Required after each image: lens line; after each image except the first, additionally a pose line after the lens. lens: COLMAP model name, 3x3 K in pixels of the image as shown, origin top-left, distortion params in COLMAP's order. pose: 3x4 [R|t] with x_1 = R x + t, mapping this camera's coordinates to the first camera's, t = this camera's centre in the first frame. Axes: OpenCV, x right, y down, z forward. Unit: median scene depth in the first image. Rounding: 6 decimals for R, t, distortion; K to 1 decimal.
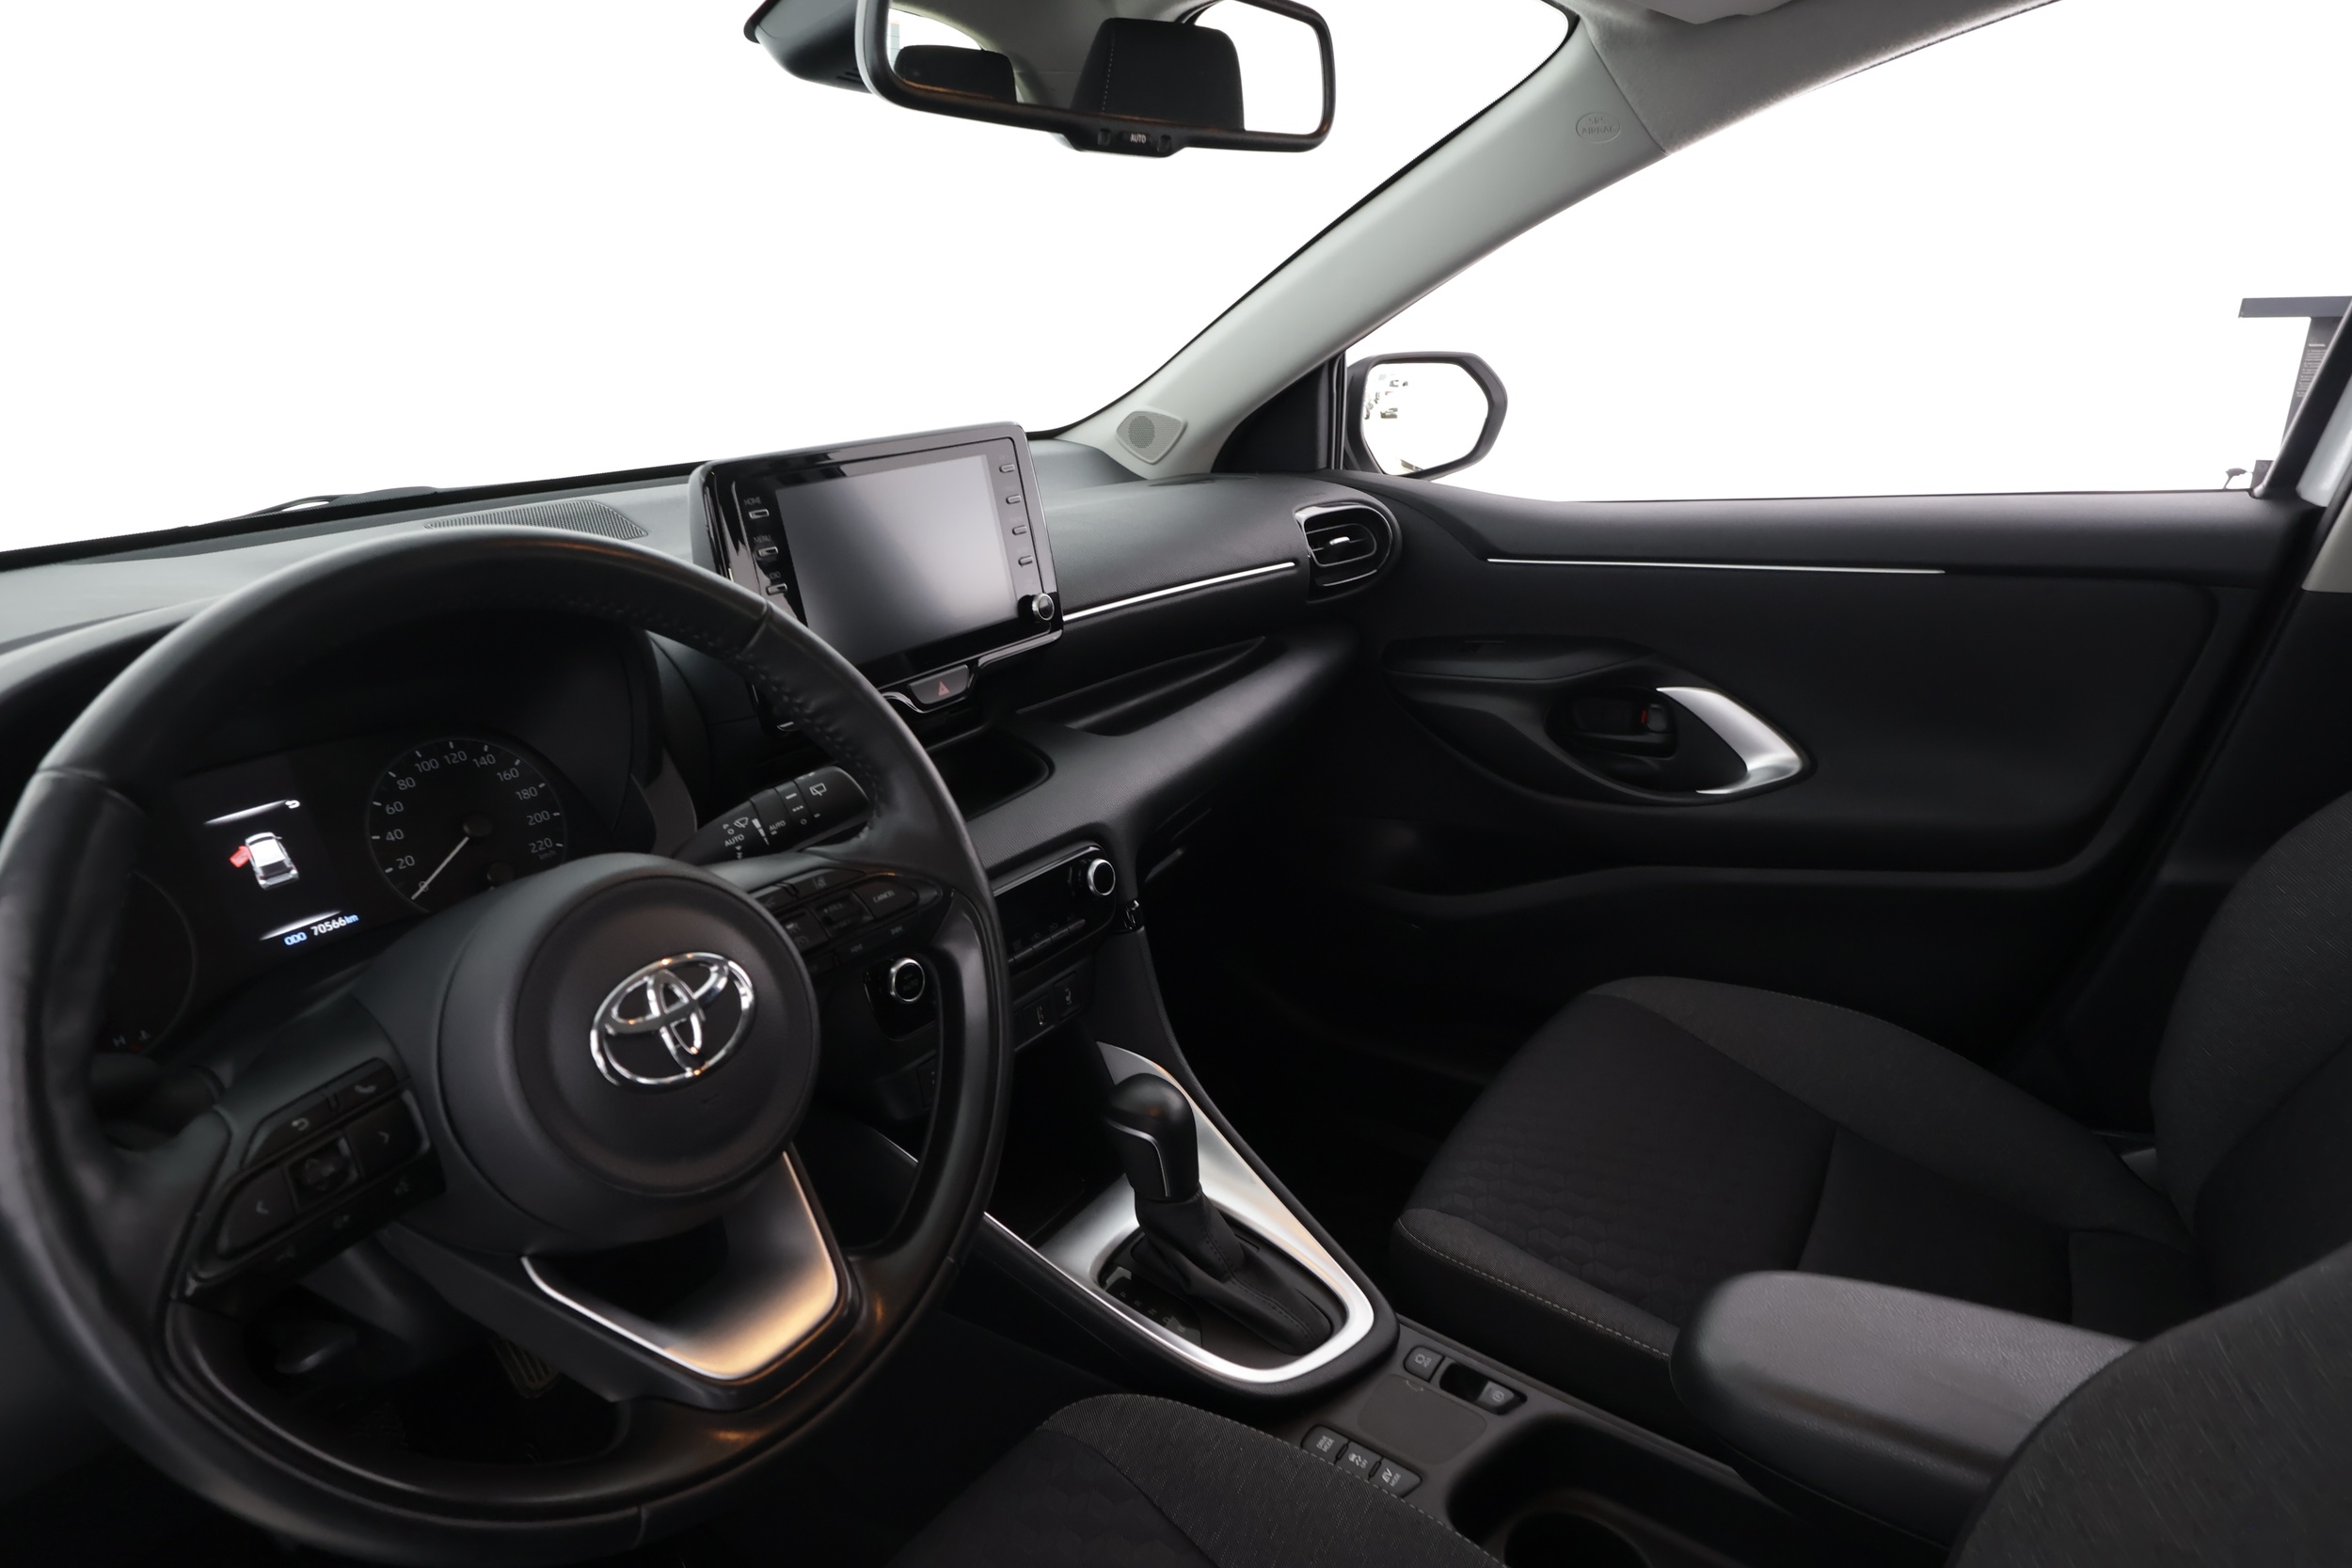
lens RADIAL K [[1410.5, 0, 1170.8], [0, 1410.5, 788.5], [0, 0, 1]] dist [0.000287, -0.000134]
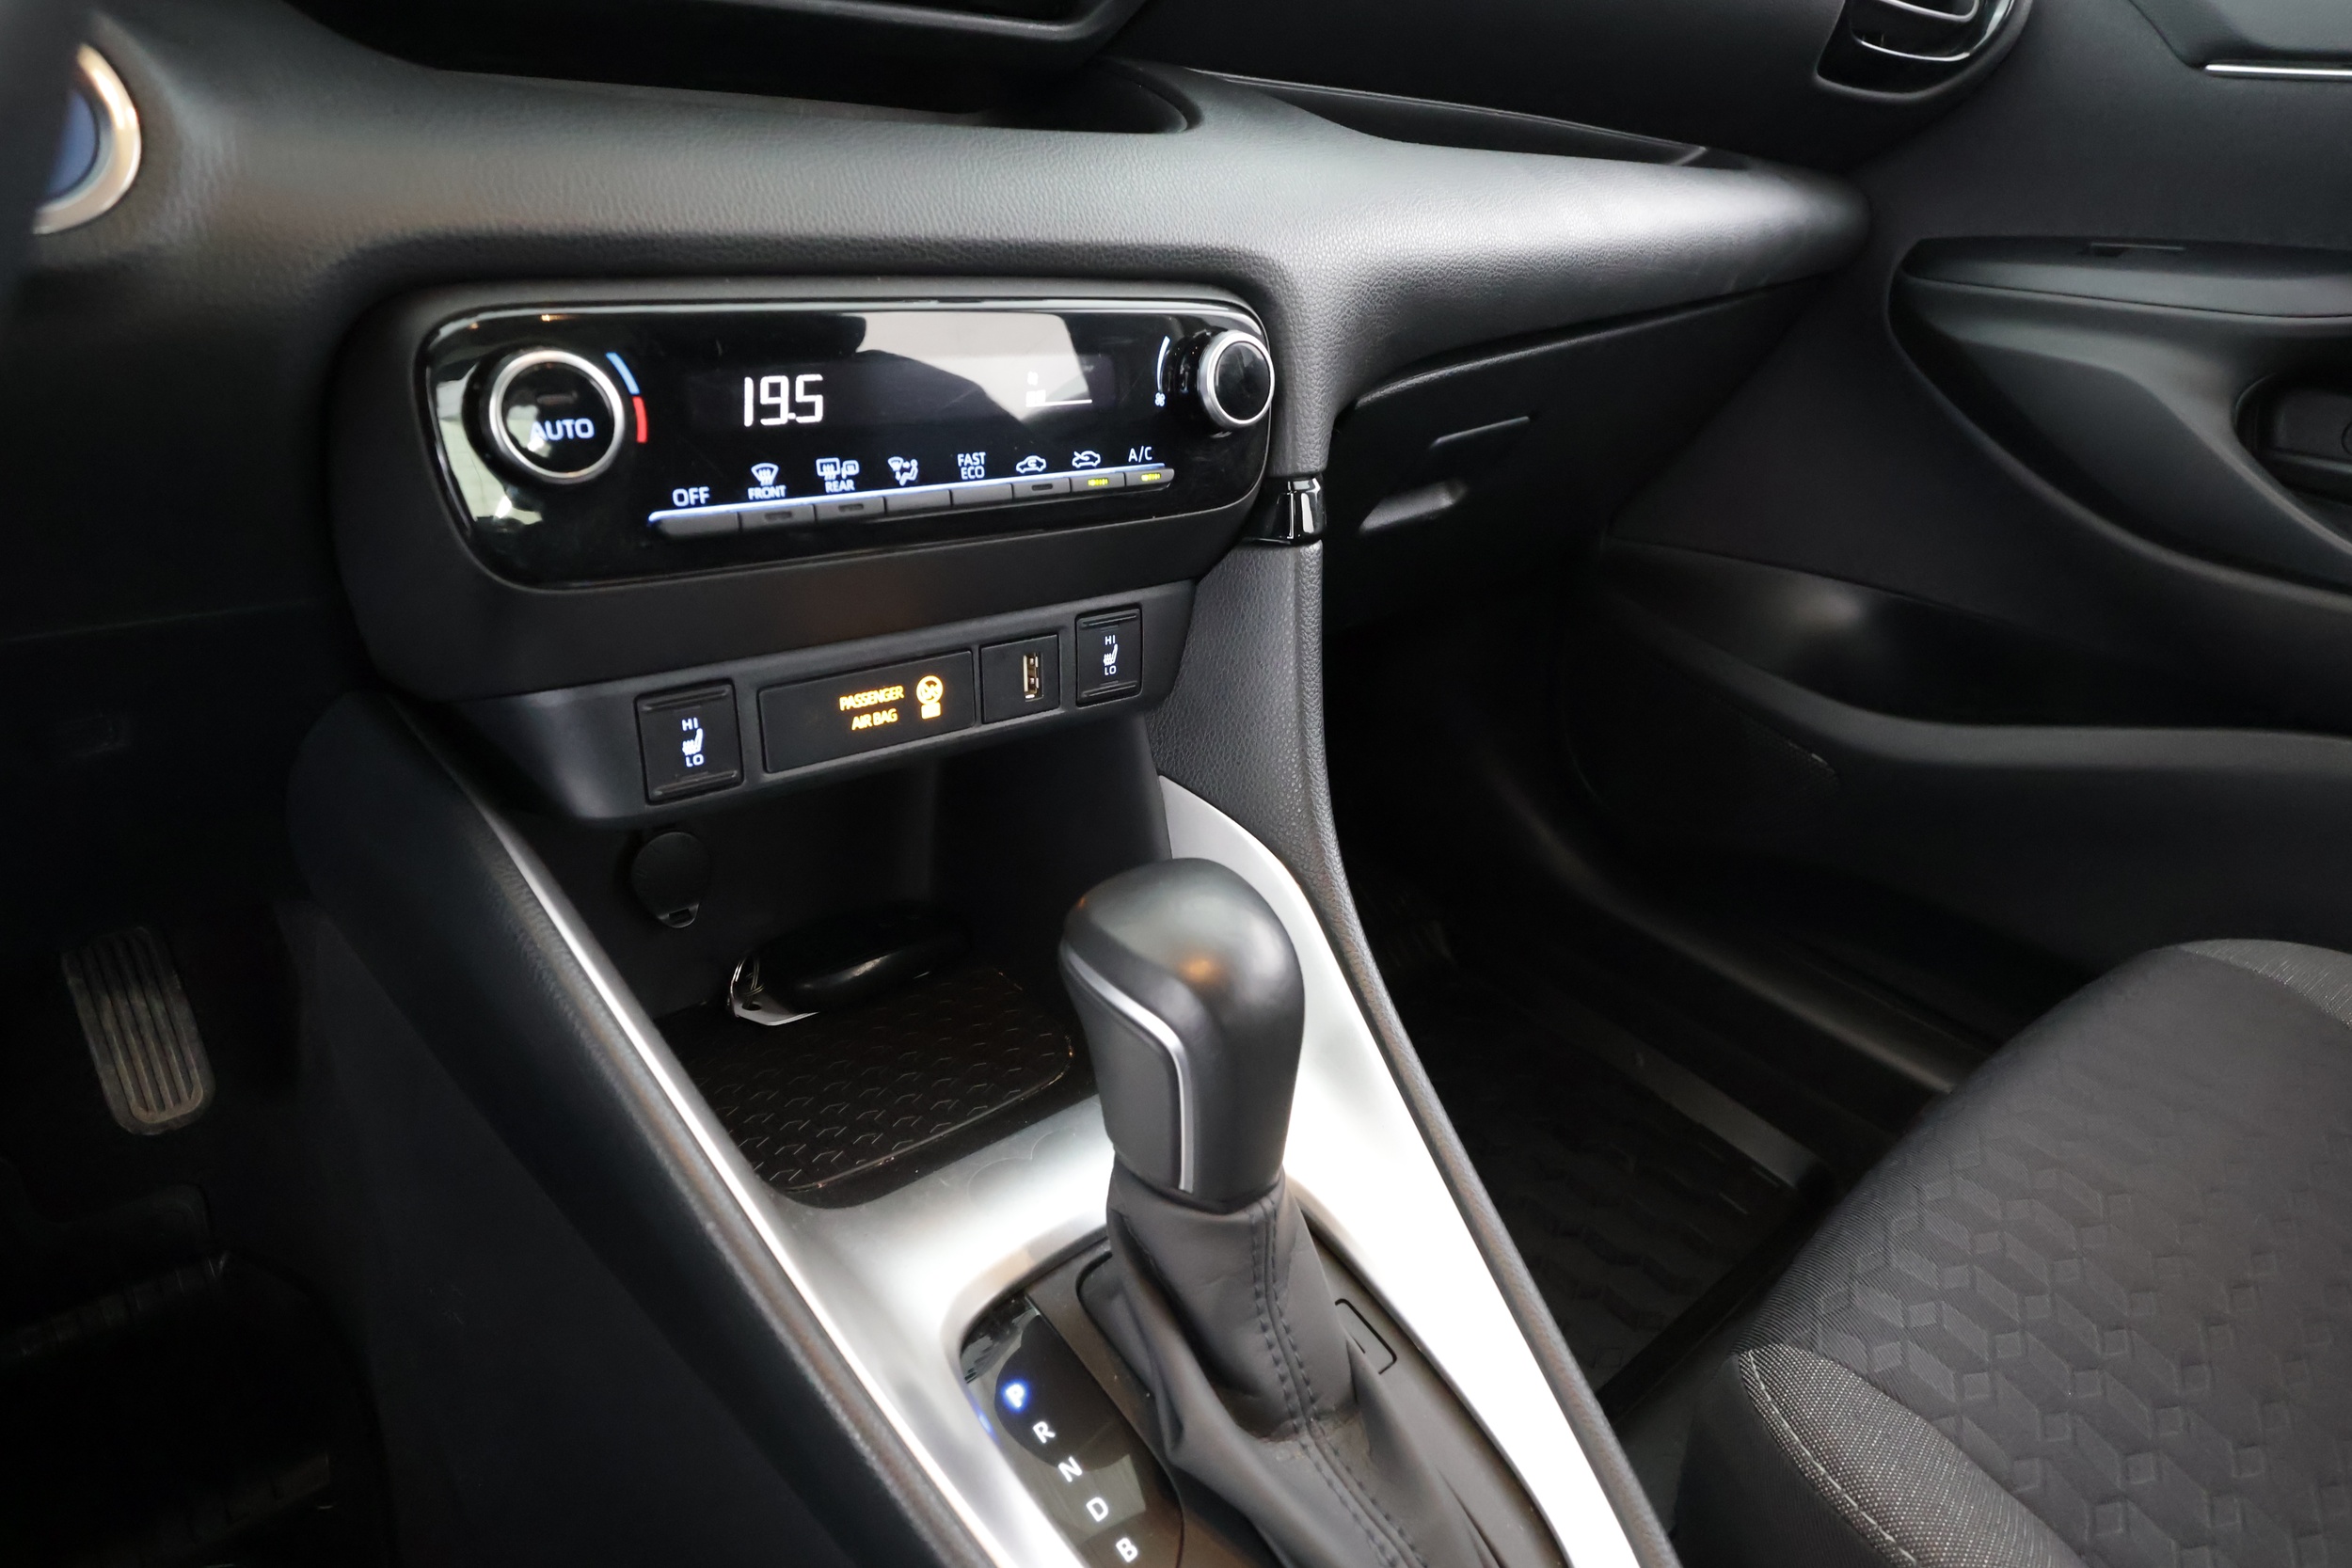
lens RADIAL K [[1410.5, 0, 1170.8], [0, 1410.5, 788.5], [0, 0, 1]] dist [0.000287, -0.000134]
pose [[0.957301, 0.240729, -0.160077, 0.025113], [-0.215962, 0.963601, 0.157587, 0.114856], [0.192186, -0.116288, 0.974444, 0.576951]]
